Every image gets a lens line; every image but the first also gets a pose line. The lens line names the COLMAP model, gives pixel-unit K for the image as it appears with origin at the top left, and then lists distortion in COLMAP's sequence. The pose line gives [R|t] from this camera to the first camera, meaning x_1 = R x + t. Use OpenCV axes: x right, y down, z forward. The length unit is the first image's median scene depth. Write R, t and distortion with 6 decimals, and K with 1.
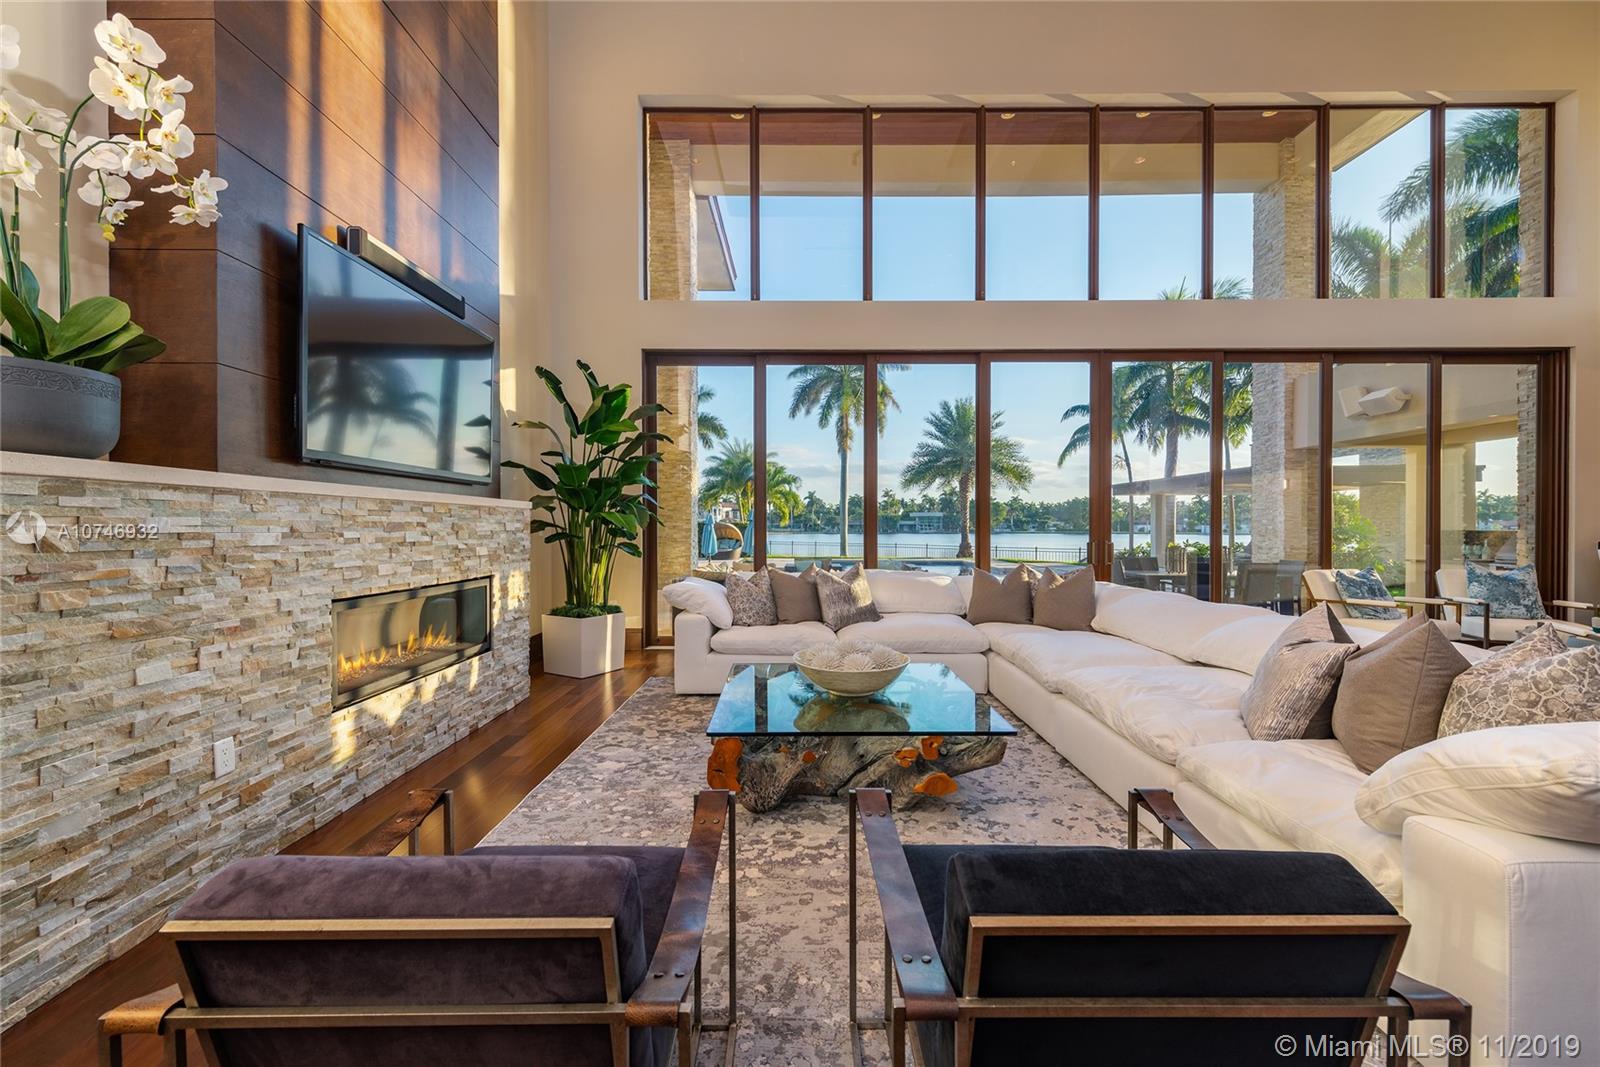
lens RADIAL K [[639.4, 0, 799.9], [0, 639.4, 529.2], [0, 0, 1]] dist [0.020277, -0.008676]
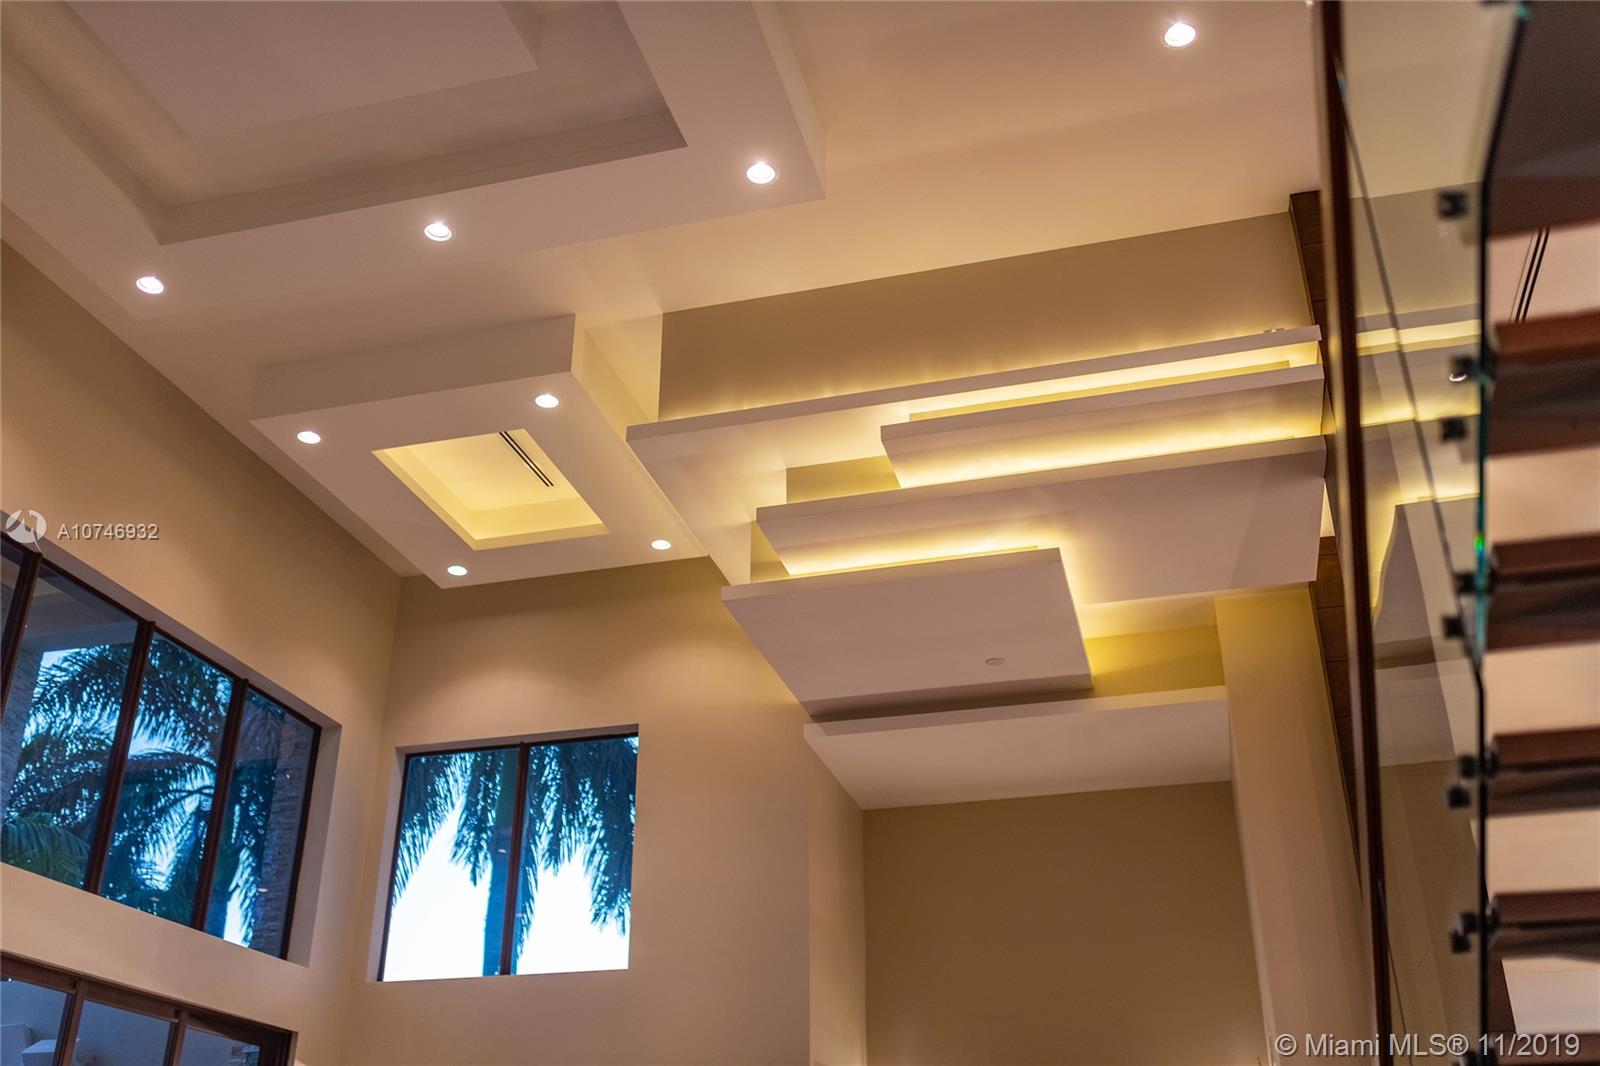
lens RADIAL K [[1520.9, 0, 800.0], [0, 1520.9, 533.0], [0, 0, 1]] dist [-0.021748, 0.070327]
pose [[0.255384, 0.437594, 0.862143, -0.477394], [0.008641, 0.890644, -0.454619, 0.018693], [-0.966801, 0.123552, 0.223675, -0.063847]]
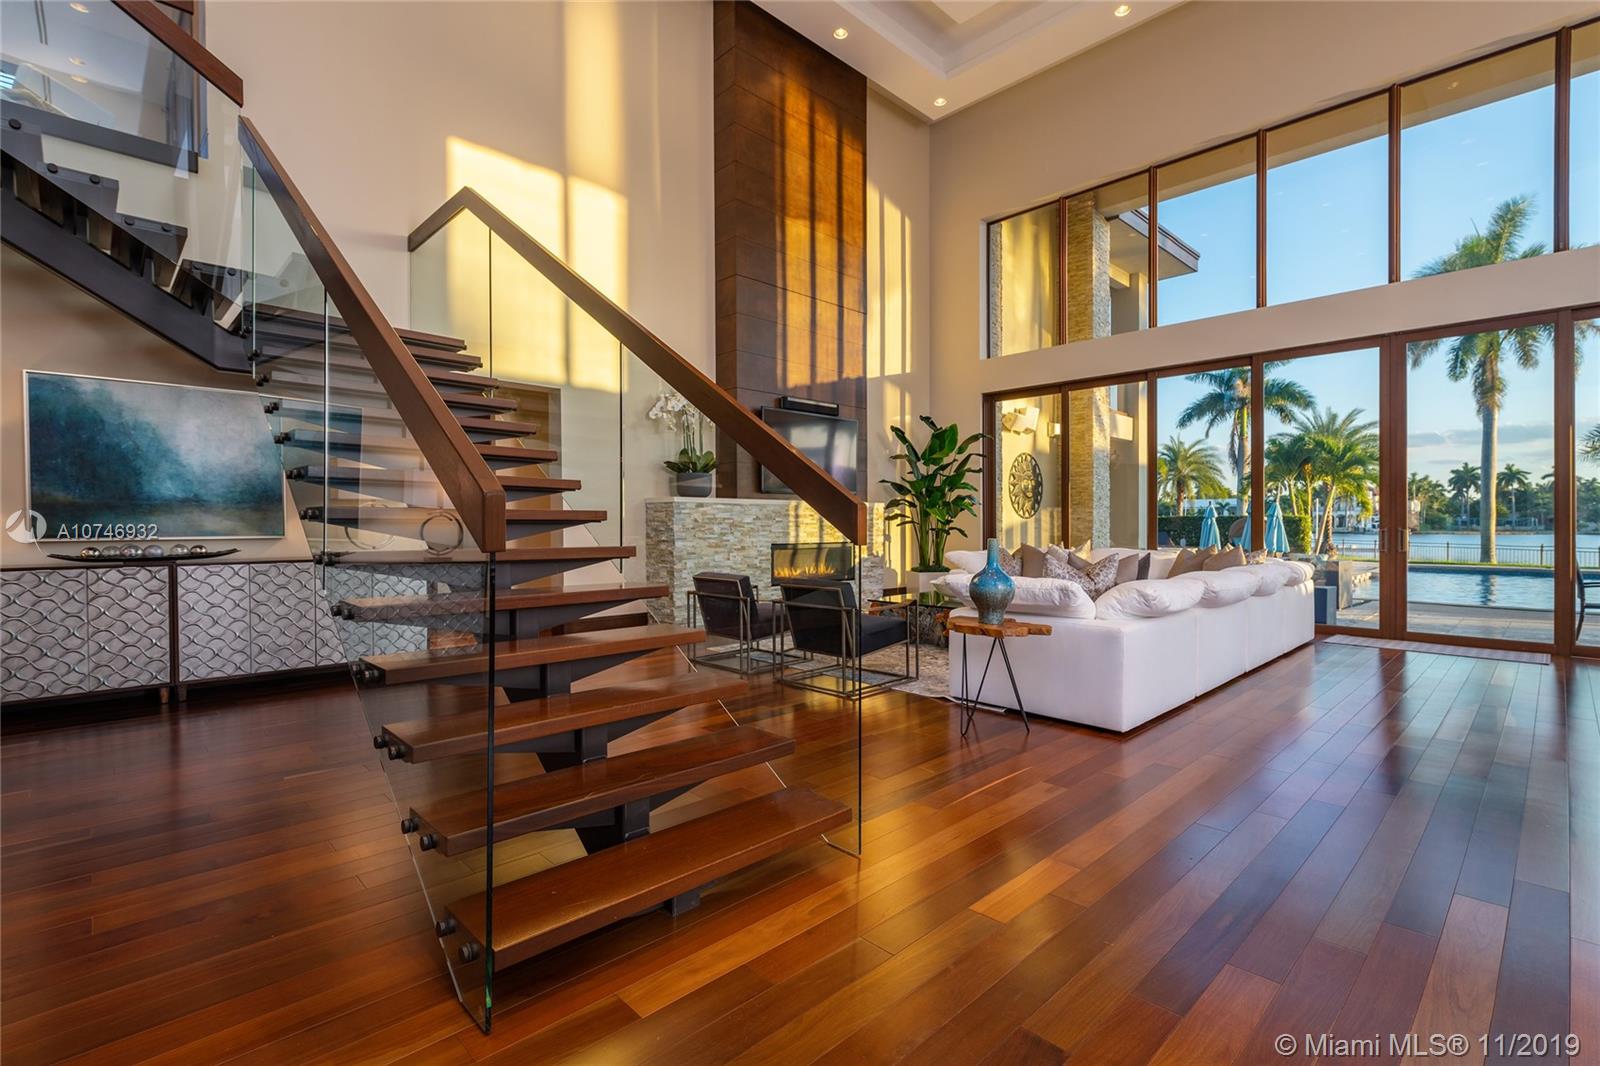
lens RADIAL K [[731.5, 0, 803.9], [0, 731.5, 517.3], [0, 0, 1]] dist [0.000063, 0.000450]
pose [[0.699314, -0.011043, -0.714729, 0.632769], [0.001000, 0.999895, -0.014471, 0.018480], [0.714814, 0.009405, 0.699251, -0.420669]]
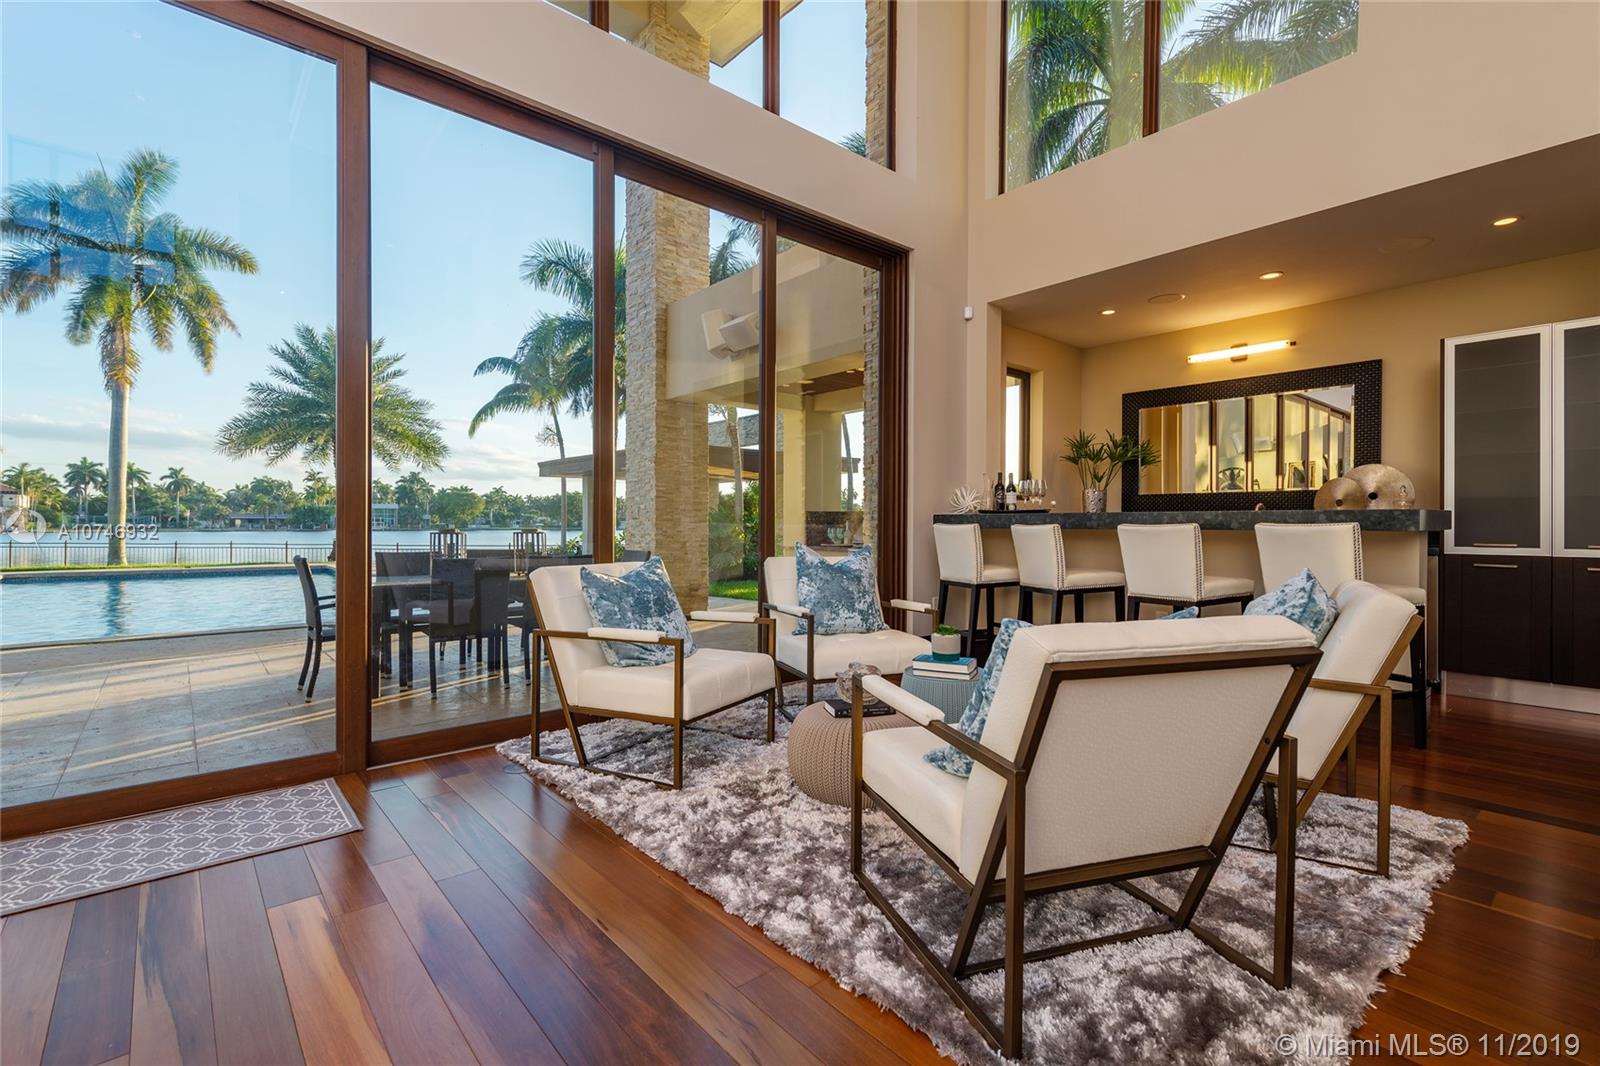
lens RADIAL K [[716.2, 0, 794.0], [0, 716.2, 530.9], [0, 0, 1]] dist [0.024040, -0.000349]
pose [[0.758764, -0.003467, 0.651356, 0.558285], [-0.001023, 0.999978, 0.006514, 0.032129], [-0.651365, -0.005609, 0.758744, 0.464079]]
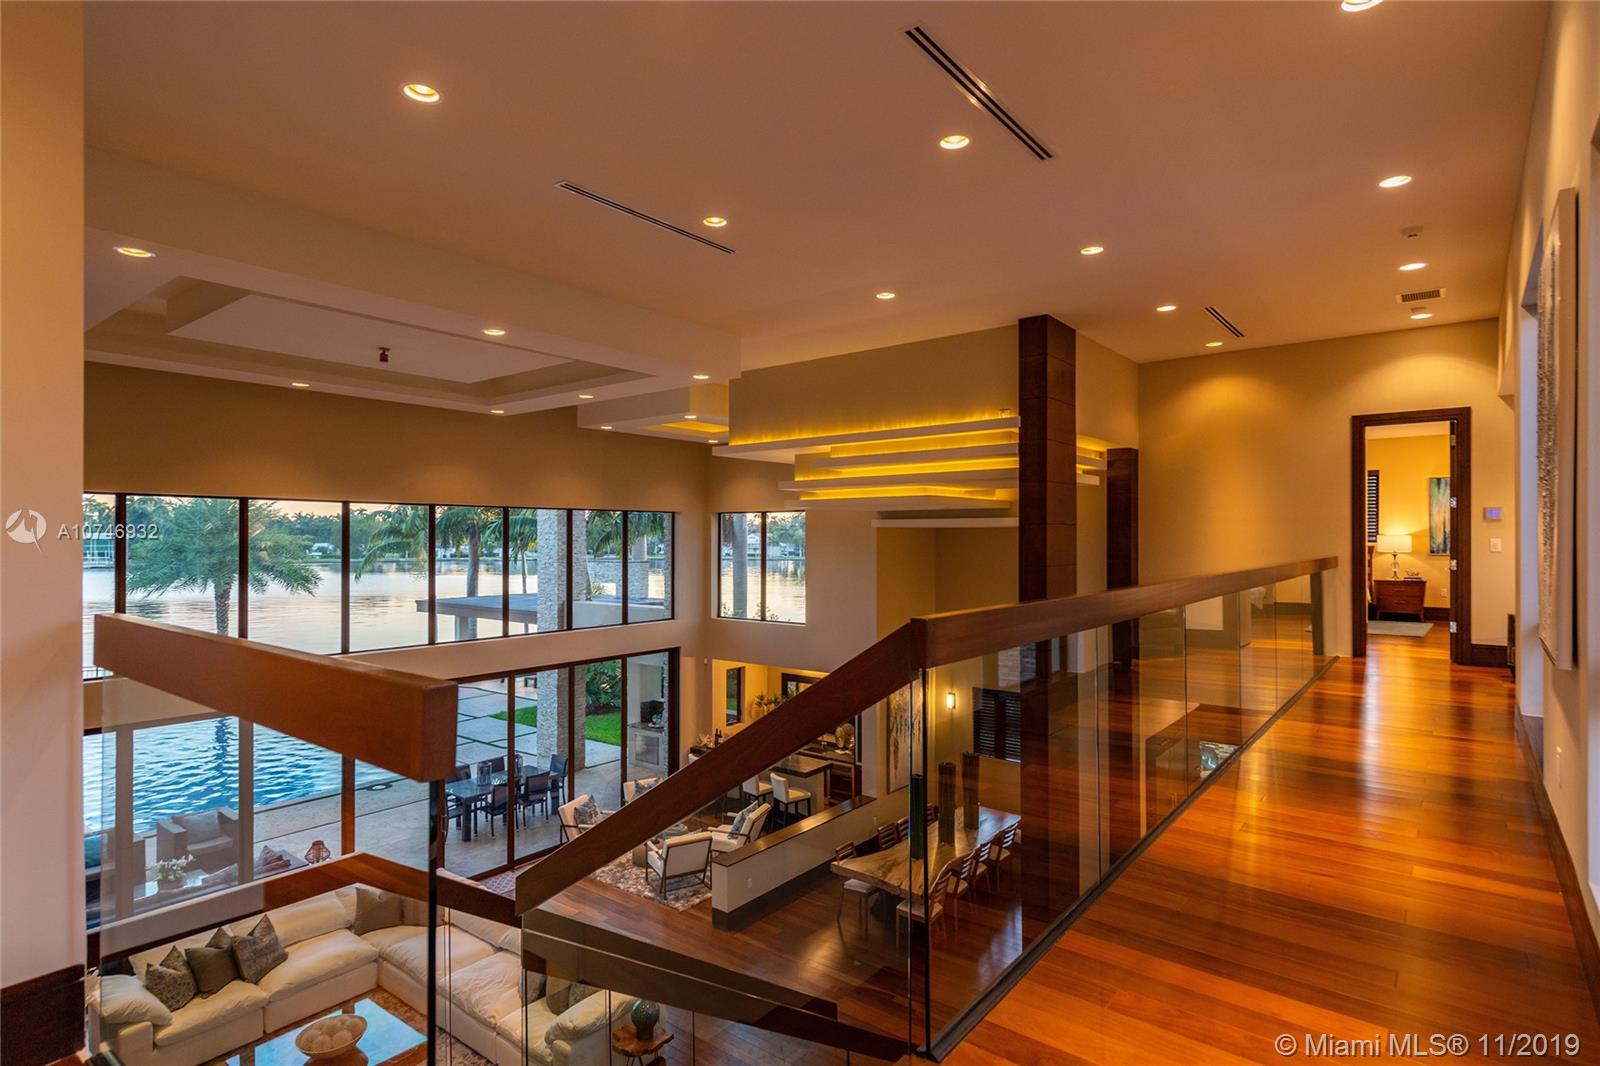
lens RADIAL K [[812.2, 0, 797.3], [0, 812.2, 524.4], [0, 0, 1]] dist [0.024728, -0.016336]
pose [[0.614425, 0.017287, 0.788786, -0.464287], [0.003488, 0.999691, -0.024626, -0.566804], [-0.788968, 0.017882, 0.614174, -0.718358]]
